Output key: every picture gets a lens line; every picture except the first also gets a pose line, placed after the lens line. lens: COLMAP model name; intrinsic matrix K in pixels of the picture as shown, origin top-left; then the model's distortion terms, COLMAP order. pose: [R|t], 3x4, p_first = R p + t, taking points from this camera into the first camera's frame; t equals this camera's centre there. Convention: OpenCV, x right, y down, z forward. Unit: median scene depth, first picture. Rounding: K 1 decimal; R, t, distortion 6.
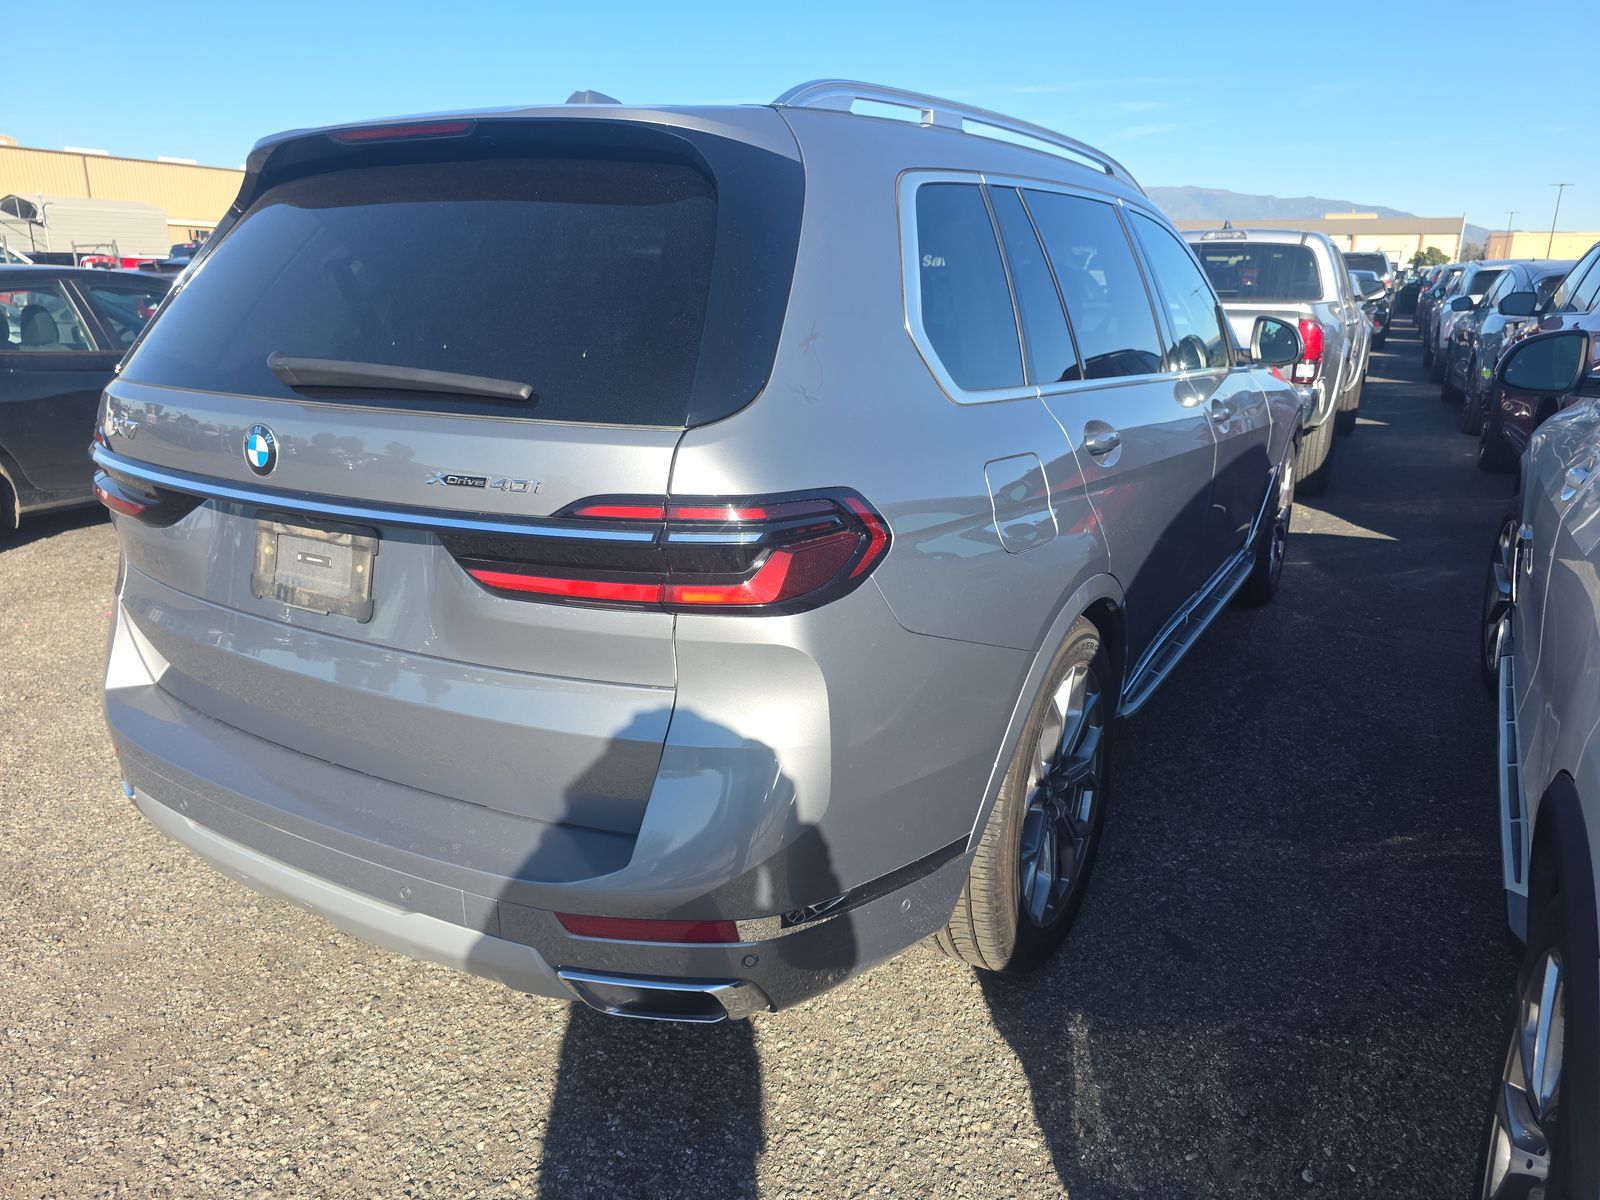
lens RADIAL K [[1189.1, 0, 807.4], [0, 1189.1, 606.1], [0, 0, 1]] dist [0.057099, -0.076753]
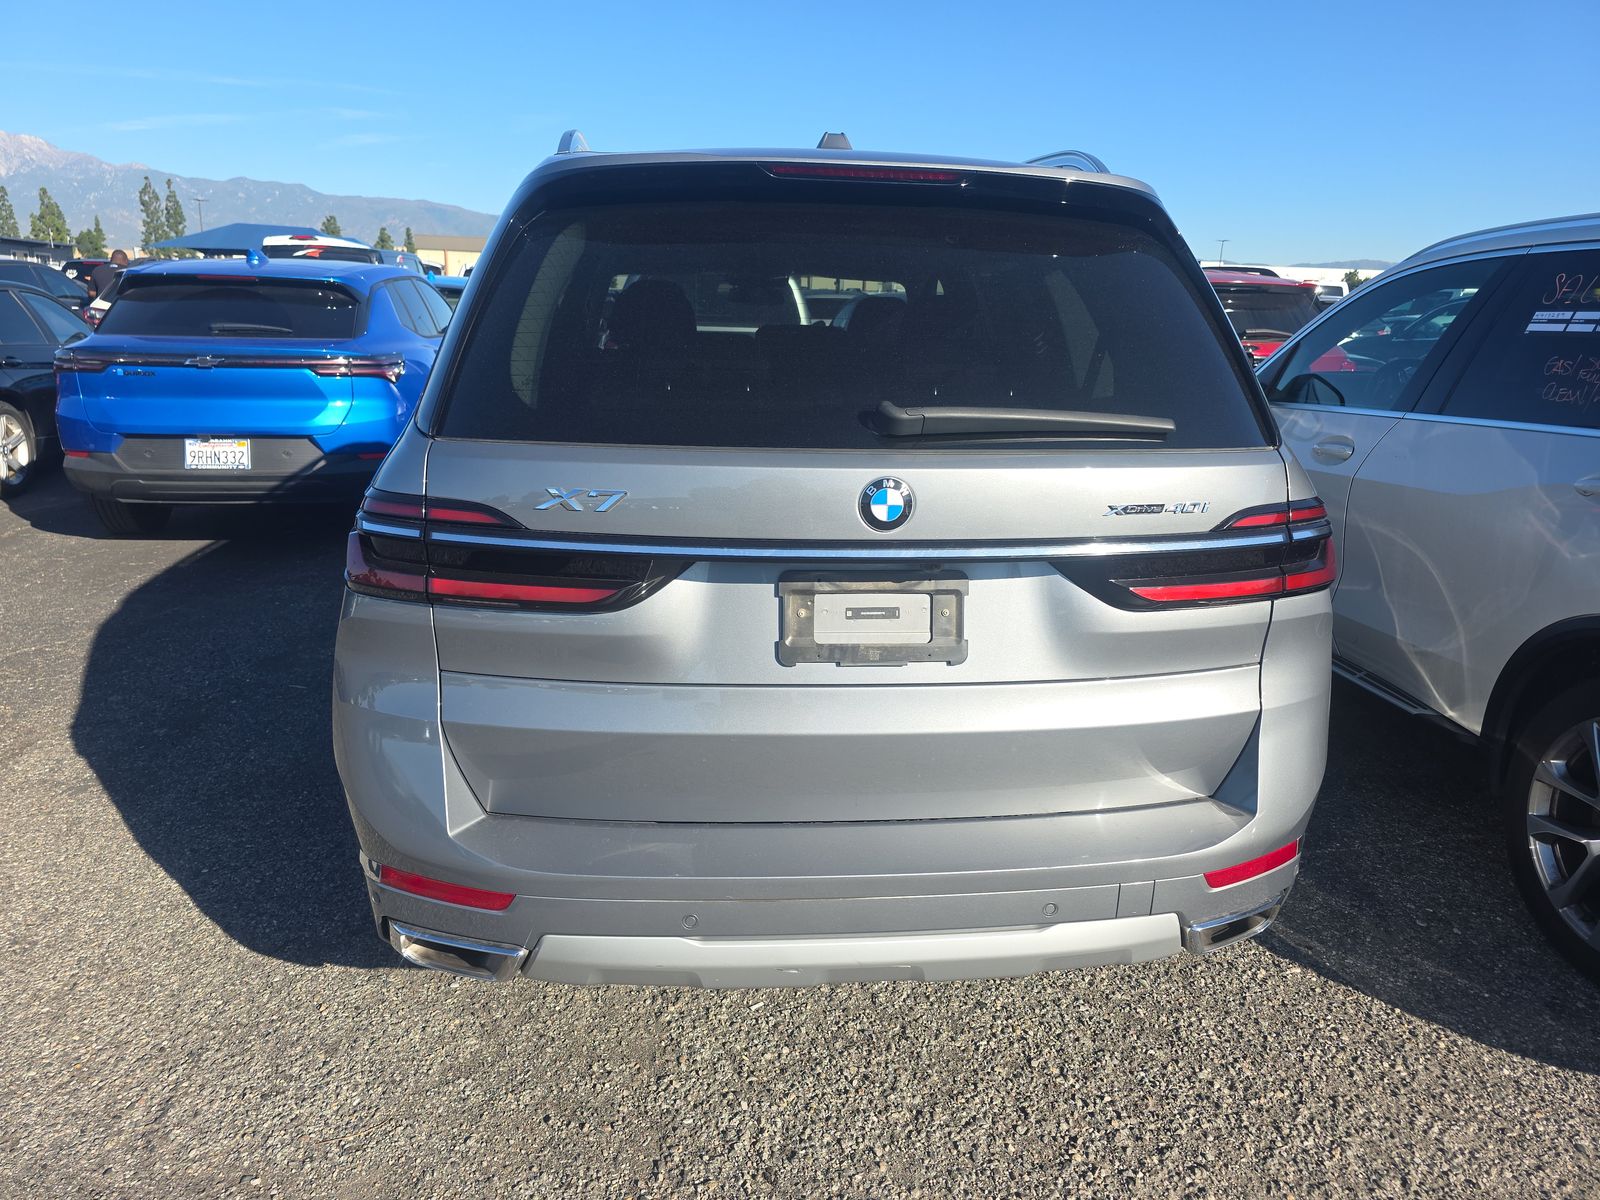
lens RADIAL K [[1189.1, 0, 807.4], [0, 1189.1, 606.1], [0, 0, 1]] dist [0.057099, -0.076753]
pose [[0.771360, -0.145061, 0.619646, -1.041253], [0.149252, 0.987754, 0.045442, -0.095708], [-0.618650, 0.057432, 0.783565, 0.281428]]
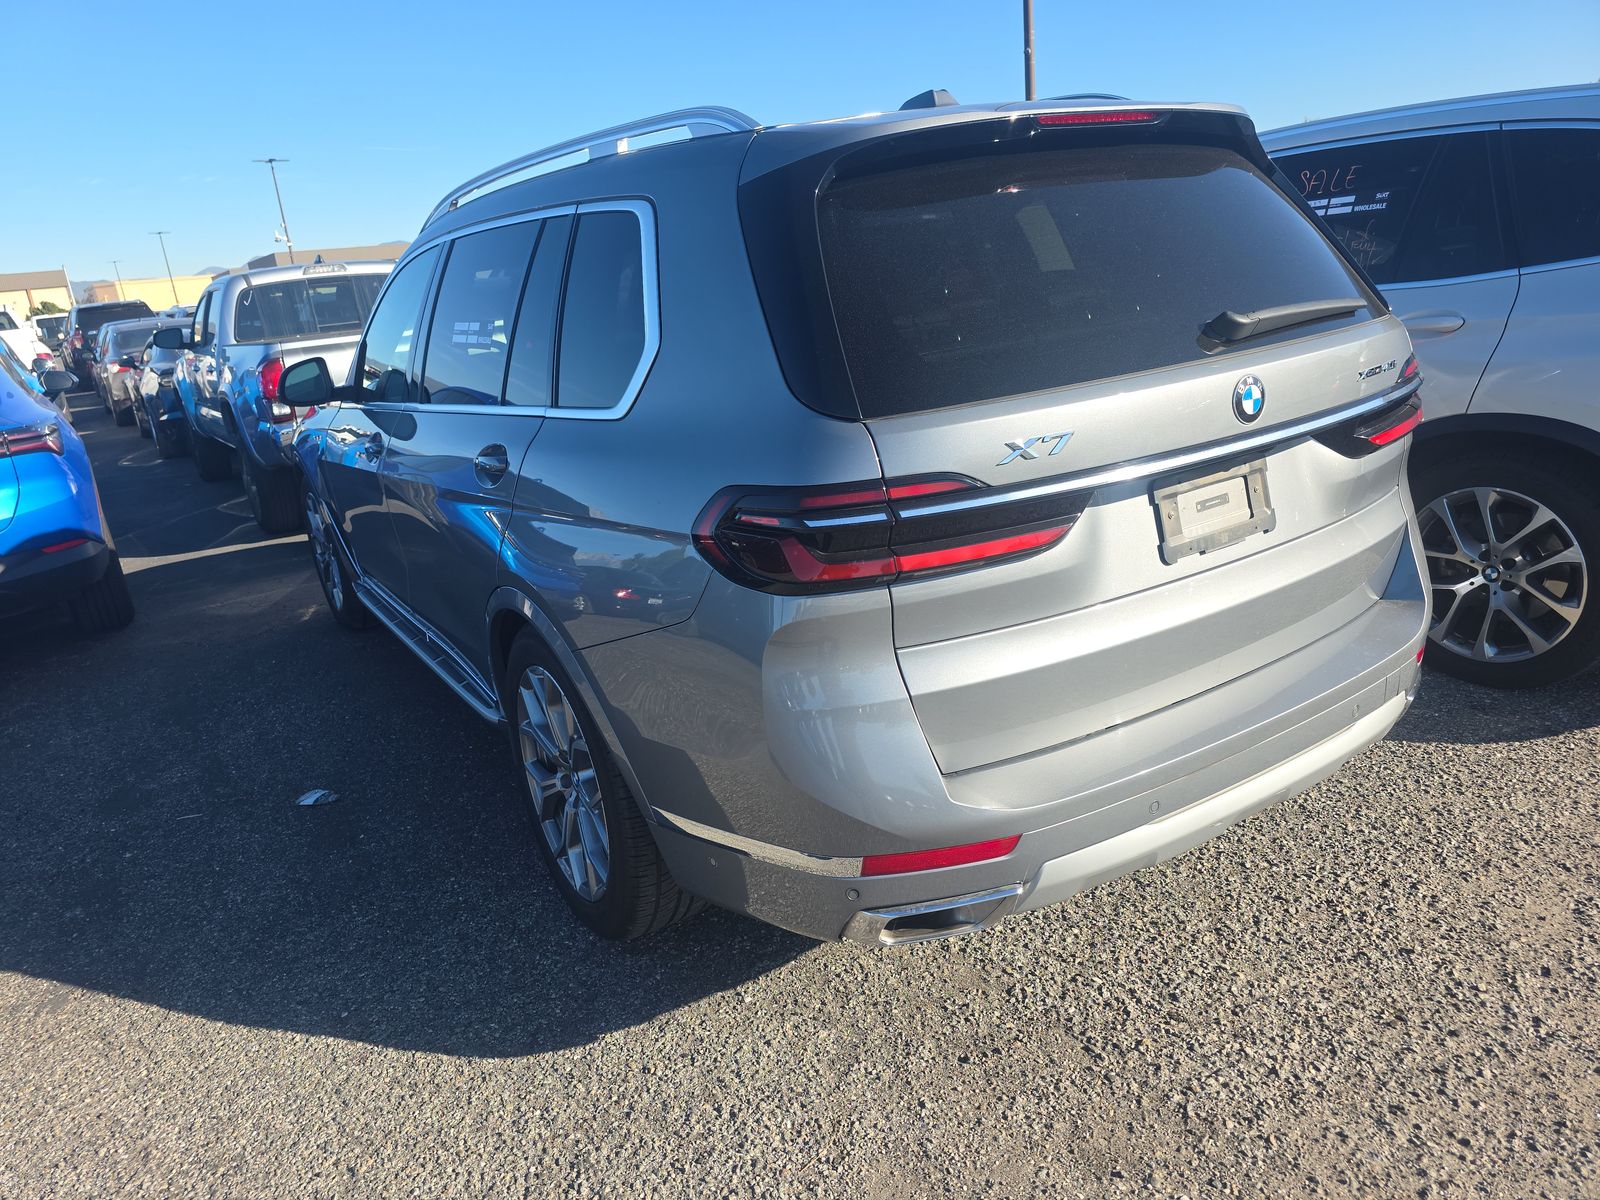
lens RADIAL K [[1189.1, 0, 807.4], [0, 1189.1, 606.1], [0, 0, 1]] dist [0.057099, -0.076753]
pose [[0.383274, -0.307853, 0.870820, -1.546422], [0.345765, 0.922086, 0.173795, -0.272161], [-0.856474, 0.234488, 0.459856, 0.833284]]
